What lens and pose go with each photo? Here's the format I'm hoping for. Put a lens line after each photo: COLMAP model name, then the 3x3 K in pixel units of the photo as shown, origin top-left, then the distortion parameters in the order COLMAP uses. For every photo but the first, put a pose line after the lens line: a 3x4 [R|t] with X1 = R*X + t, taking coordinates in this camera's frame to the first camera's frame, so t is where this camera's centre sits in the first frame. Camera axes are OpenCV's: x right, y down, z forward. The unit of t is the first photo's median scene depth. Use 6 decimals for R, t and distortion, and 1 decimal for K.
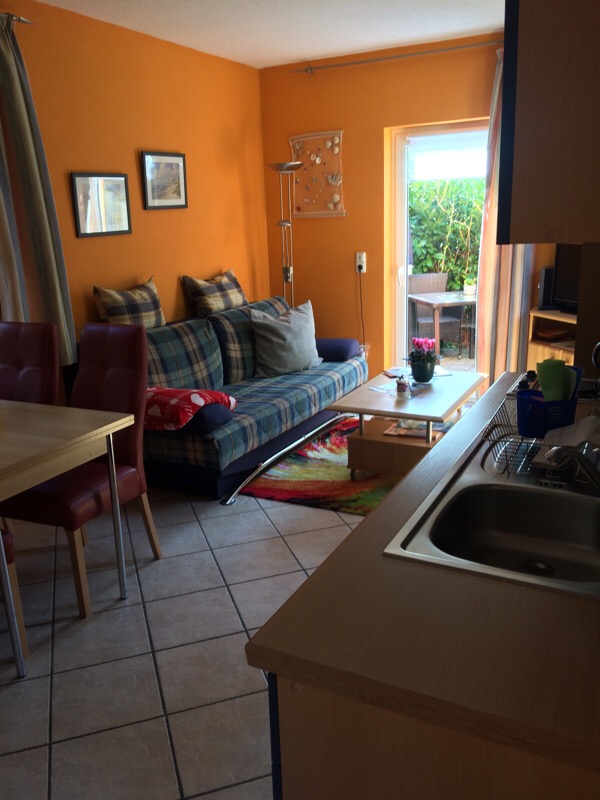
lens RADIAL K [[666.9, 0, 300.0], [0, 666.9, 400.0], [0, 0, 1]] dist [0.104174, -0.177595]
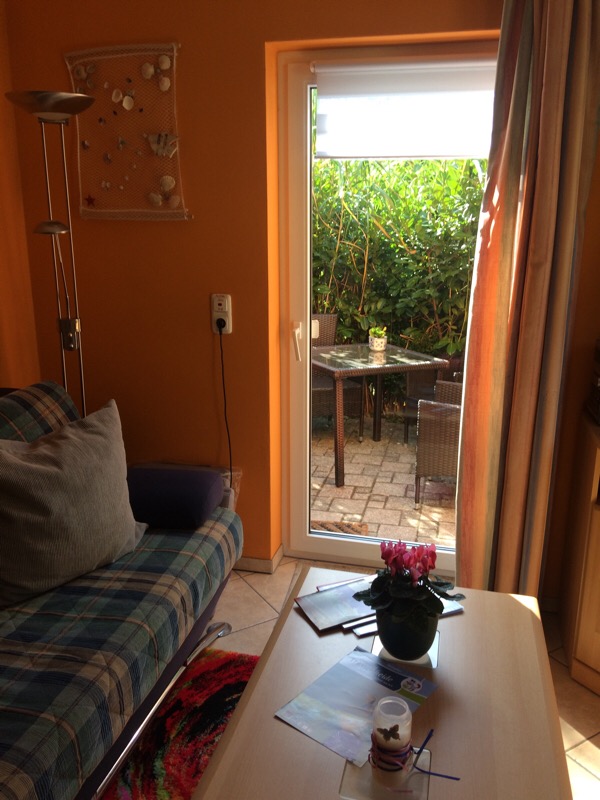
lens RADIAL K [[666.9, 0, 300.0], [0, 666.9, 400.0], [0, 0, 1]] dist [0.104174, -0.177595]
pose [[0.971219, -0.020167, 0.237332, 0.027931], [0.025157, 0.999521, -0.018013, -0.133180], [-0.236855, 0.023465, 0.971262, 0.512273]]
